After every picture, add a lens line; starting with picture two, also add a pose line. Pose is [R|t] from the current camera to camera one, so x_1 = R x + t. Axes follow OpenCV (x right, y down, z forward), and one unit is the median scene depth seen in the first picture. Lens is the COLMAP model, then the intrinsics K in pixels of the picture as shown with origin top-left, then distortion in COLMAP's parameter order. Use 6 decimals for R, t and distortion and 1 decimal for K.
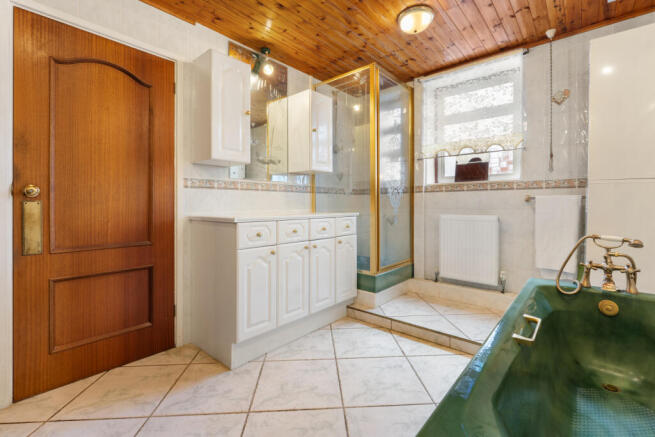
lens RADIAL K [[292.6, 0, 311.6], [0, 292.6, 199.1], [0, 0, 1]] dist [-0.001202, 0.000756]
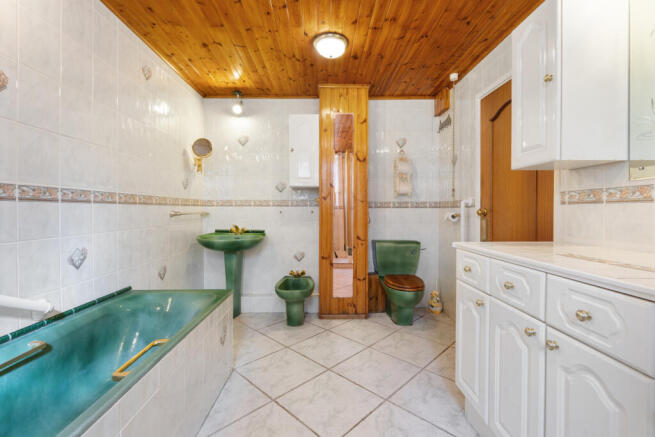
lens RADIAL K [[292.6, 0, 326.6], [0, 292.6, 217.3], [0, 0, 1]] dist [-0.001202, 0.000756]
pose [[-0.711407, 0.004555, -0.702765, 0.523099], [-0.004218, 0.999933, 0.010752, -0.011158], [0.702767, 0.010613, -0.711341, 1.107536]]
